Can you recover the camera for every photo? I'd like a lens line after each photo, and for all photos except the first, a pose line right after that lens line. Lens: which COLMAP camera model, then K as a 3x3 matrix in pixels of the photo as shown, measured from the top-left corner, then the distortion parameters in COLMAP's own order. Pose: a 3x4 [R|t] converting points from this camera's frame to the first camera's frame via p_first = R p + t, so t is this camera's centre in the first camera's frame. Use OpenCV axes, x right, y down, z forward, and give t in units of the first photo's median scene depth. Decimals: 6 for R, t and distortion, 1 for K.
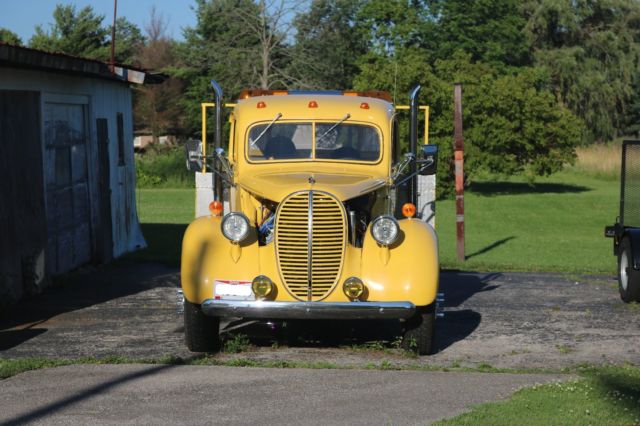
lens RADIAL K [[1524.9, 0, 320.0], [0, 1524.9, 213.0], [0, 0, 1]] dist [-0.034026, -0.259857]
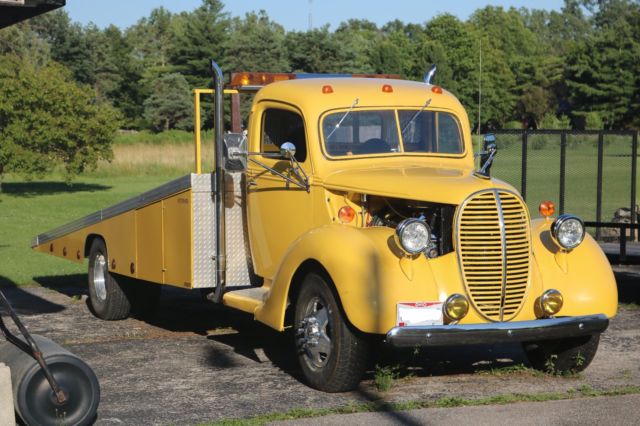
lens RADIAL K [[1524.9, 0, 320.0], [0, 1524.9, 213.0], [0, 0, 1]] dist [-0.034026, -0.259857]
pose [[0.909275, -0.037156, 0.414533, -0.360471], [0.036534, 0.999288, 0.009432, -0.010642], [-0.414589, 0.006568, 0.909985, 0.226996]]
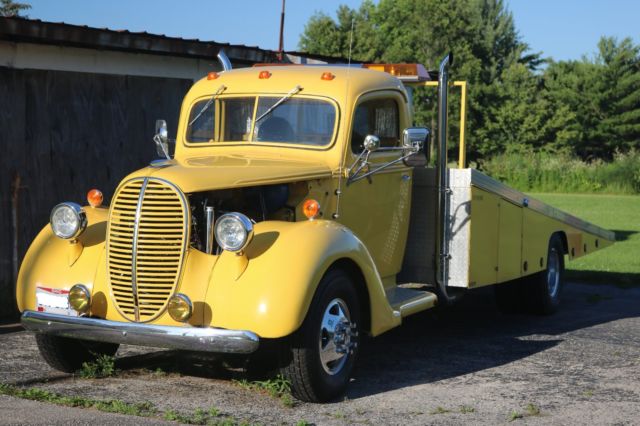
lens RADIAL K [[1269.4, 0, 320.1], [0, 1269.4, 192.3], [0, 0, 1]] dist [-0.017315, -0.052057]
pose [[0.914122, 0.027204, -0.404524, 0.271960], [-0.034628, 0.999339, -0.011044, -0.002583], [0.403957, 0.024103, 0.914461, 0.368241]]
